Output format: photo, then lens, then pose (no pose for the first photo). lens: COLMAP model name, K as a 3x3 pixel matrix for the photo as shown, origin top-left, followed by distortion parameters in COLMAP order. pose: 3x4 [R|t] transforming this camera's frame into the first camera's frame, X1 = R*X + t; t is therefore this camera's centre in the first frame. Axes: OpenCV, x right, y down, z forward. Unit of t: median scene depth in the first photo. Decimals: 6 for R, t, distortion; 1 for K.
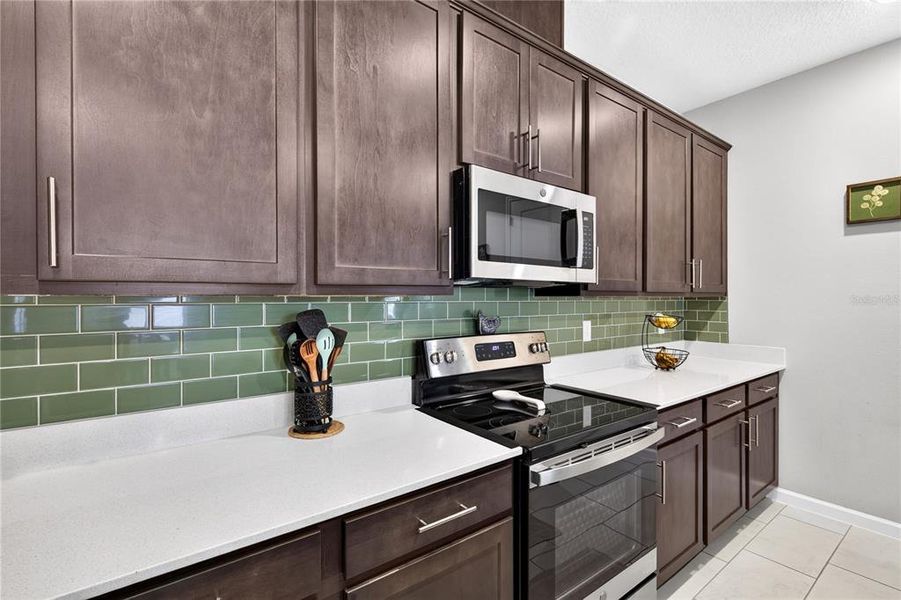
lens RADIAL K [[420.2, 0, 446.7], [0, 420.2, 302.2], [0, 0, 1]] dist [-0.000424, -0.000425]
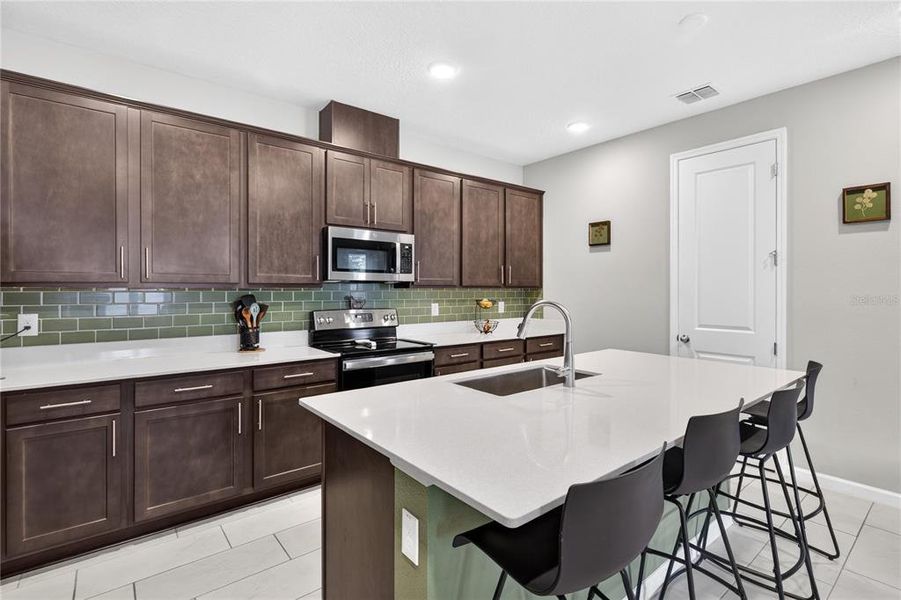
lens RADIAL K [[446.2, 0, 475.6], [0, 446.2, 291.5], [0, 0, 1]] dist [0.004511, 0.003658]
pose [[0.997237, 0.001904, 0.074260, 0.644947], [-0.001603, 0.999990, -0.004118, 0.010120], [-0.074267, 0.003988, 0.997230, -1.323557]]
